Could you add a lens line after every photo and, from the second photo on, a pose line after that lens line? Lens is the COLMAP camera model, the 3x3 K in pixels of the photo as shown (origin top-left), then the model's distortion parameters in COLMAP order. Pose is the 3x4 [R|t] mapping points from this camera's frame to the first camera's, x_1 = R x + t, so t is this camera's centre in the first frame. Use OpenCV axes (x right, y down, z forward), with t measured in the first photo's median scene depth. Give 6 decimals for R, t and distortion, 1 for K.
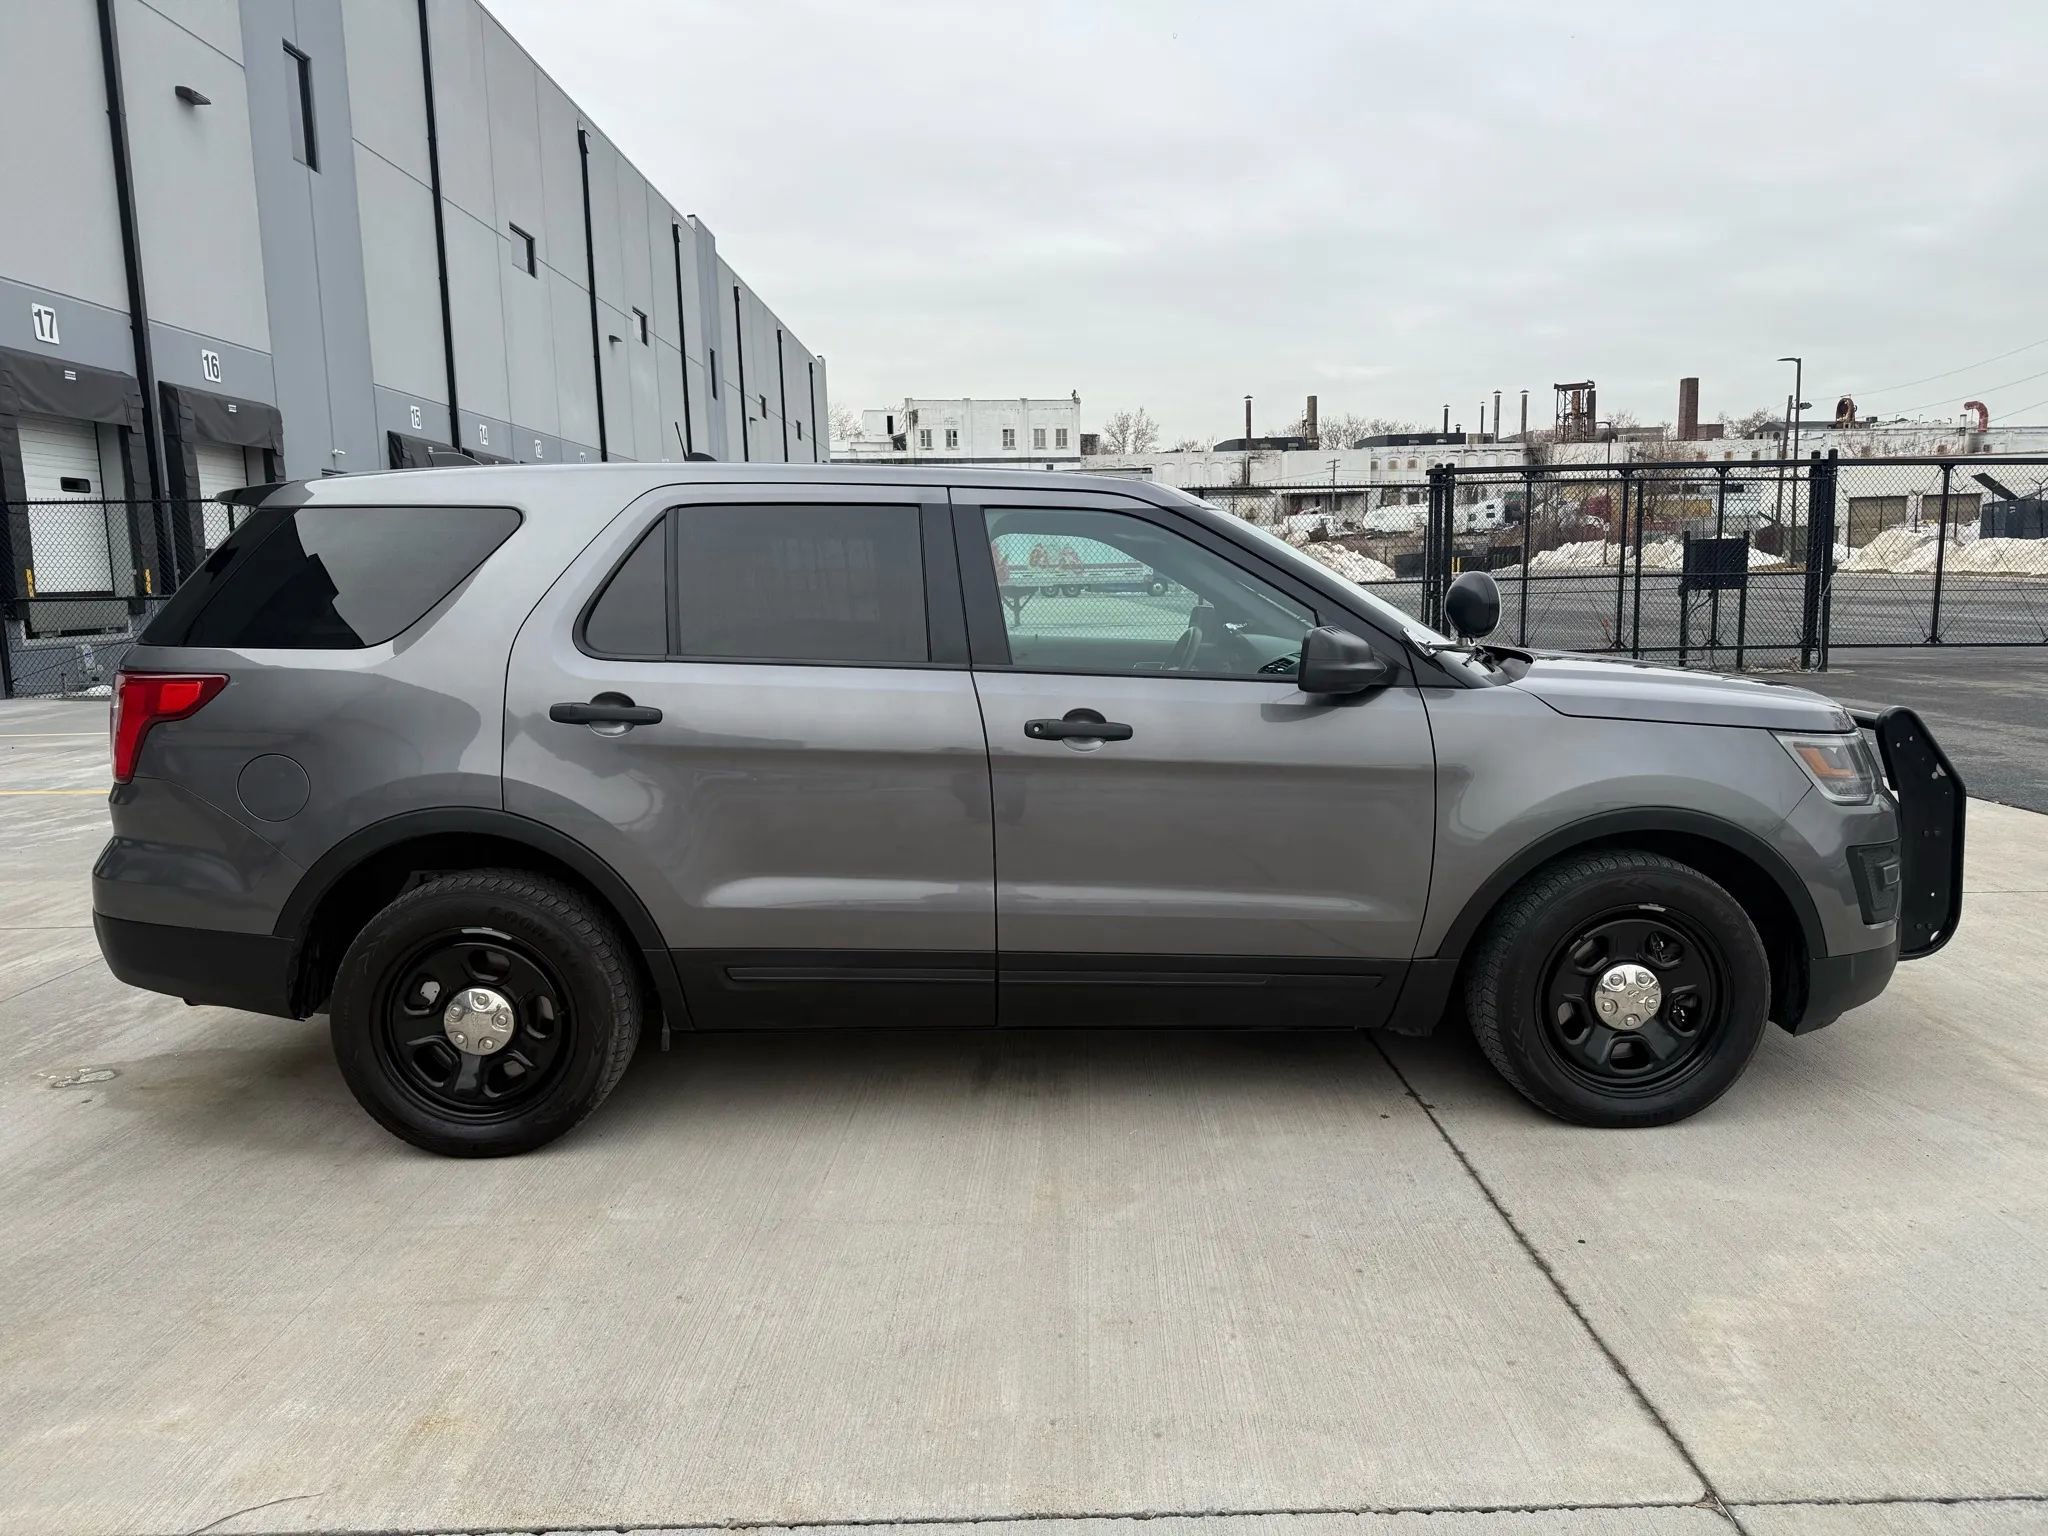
lens RADIAL K [[1443.1, 0, 1027.3], [0, 1443.1, 779.3], [0, 0, 1]] dist [0.039518, -0.046753]
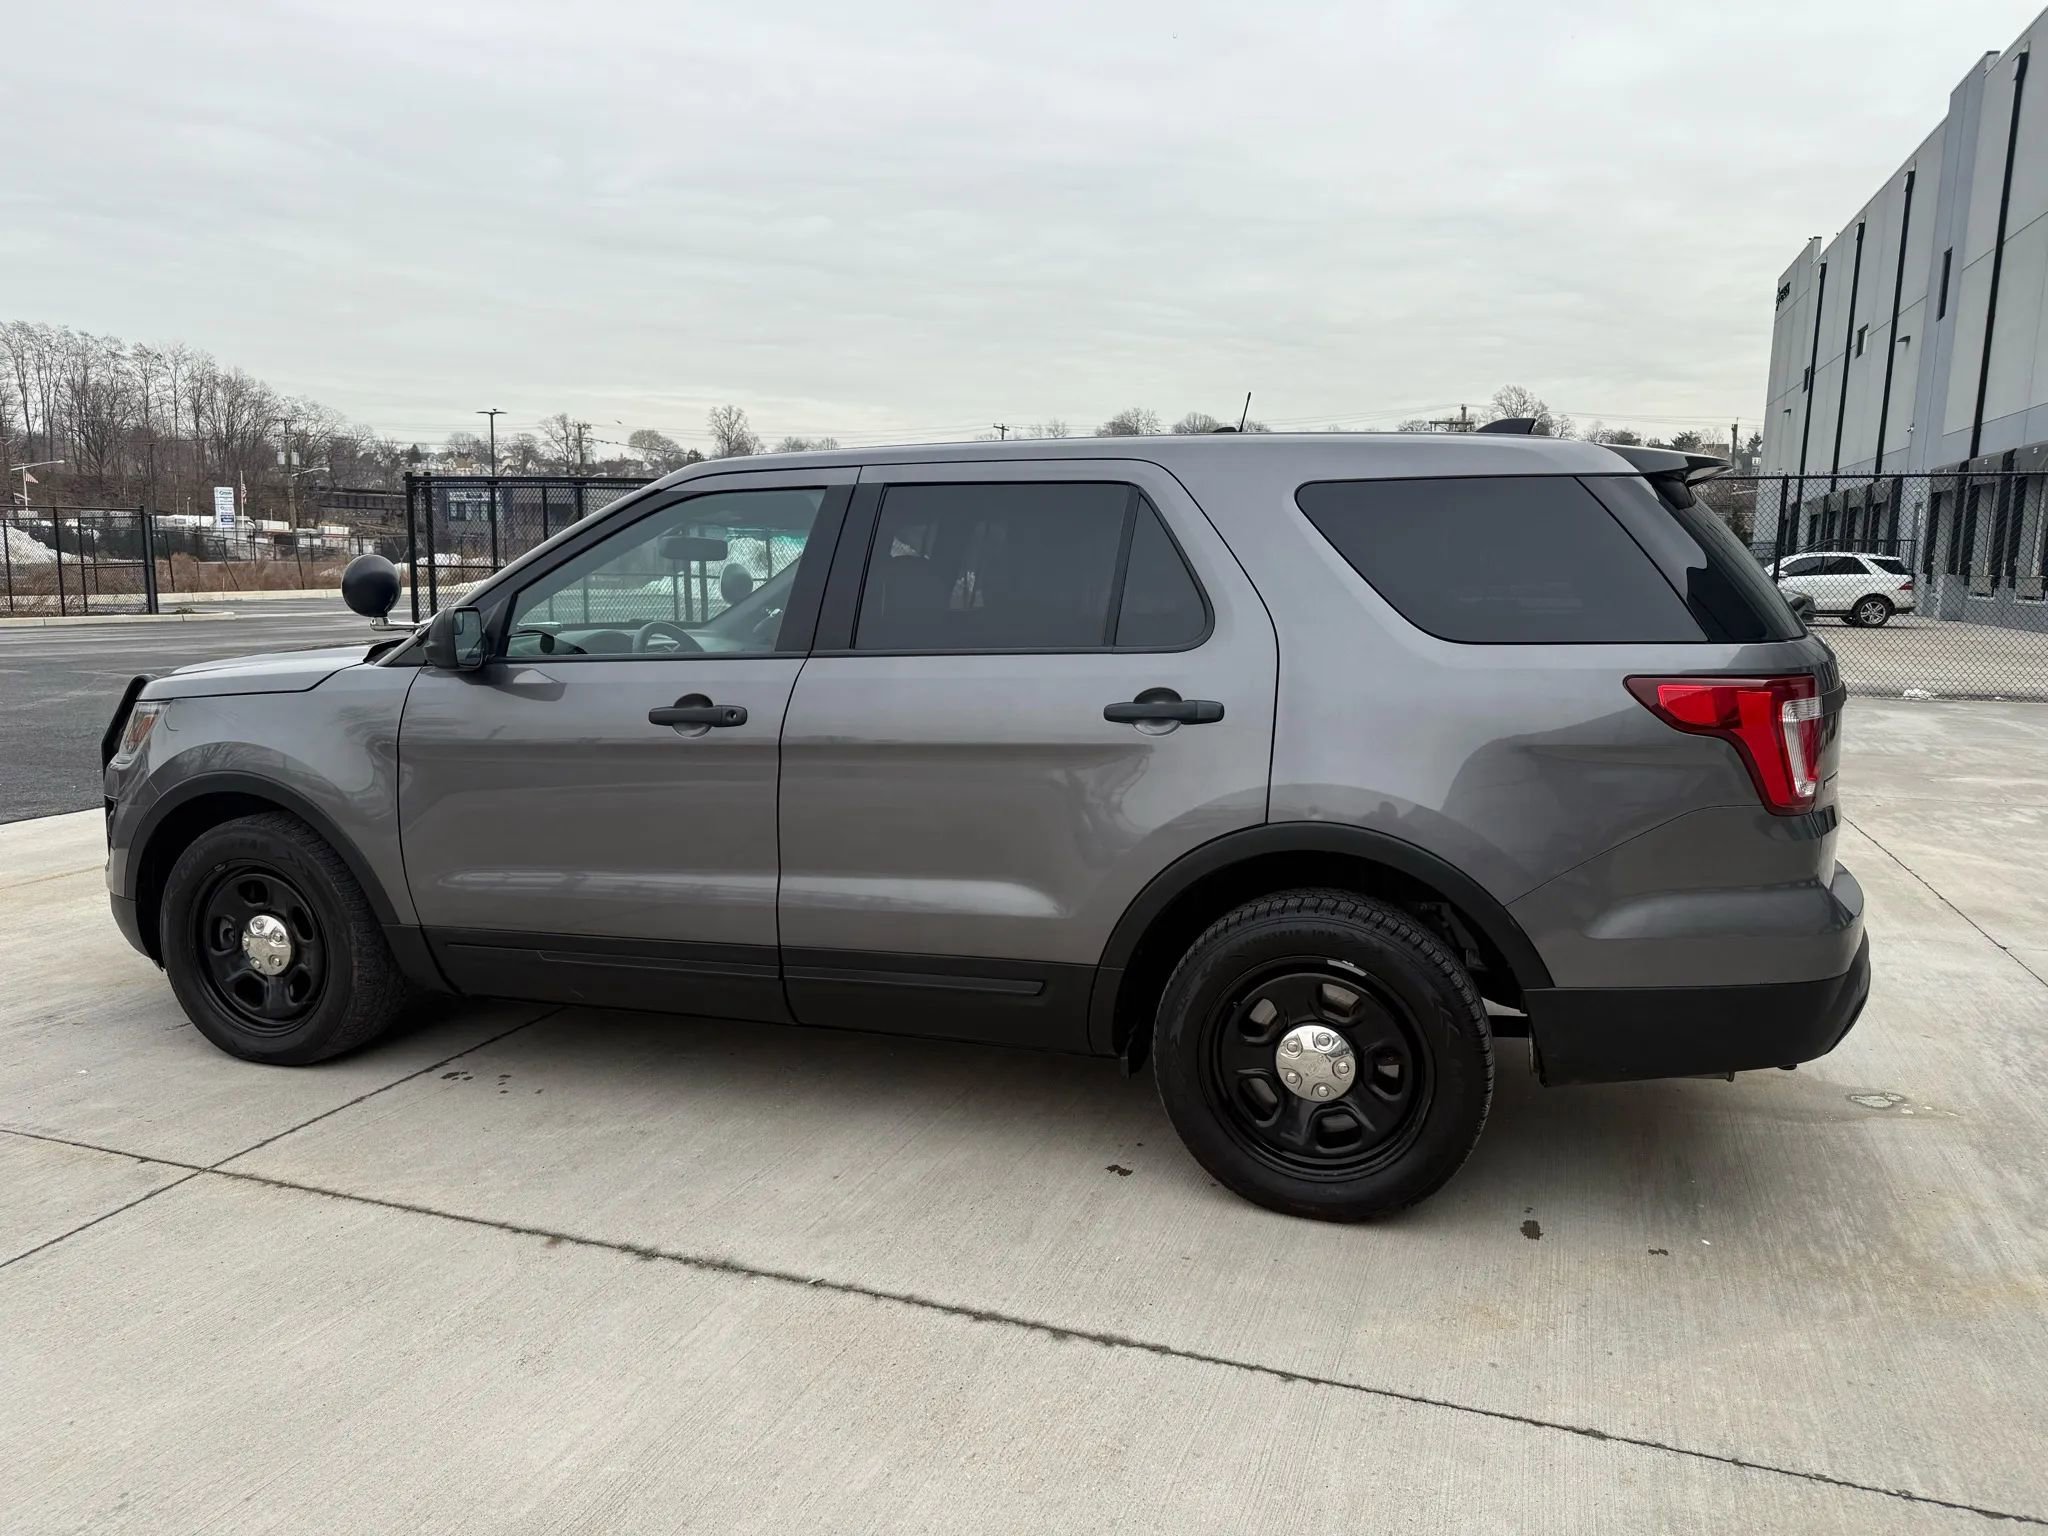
lens RADIAL K [[1443.1, 0, 1025.4], [0, 1443.1, 771.8], [0, 0, 1]] dist [0.039518, -0.046753]
pose [[-0.941965, -0.044602, 0.332736, -0.458622], [0.049859, 0.961557, 0.270041, -0.292028], [-0.331989, 0.270959, -0.903529, 2.086933]]
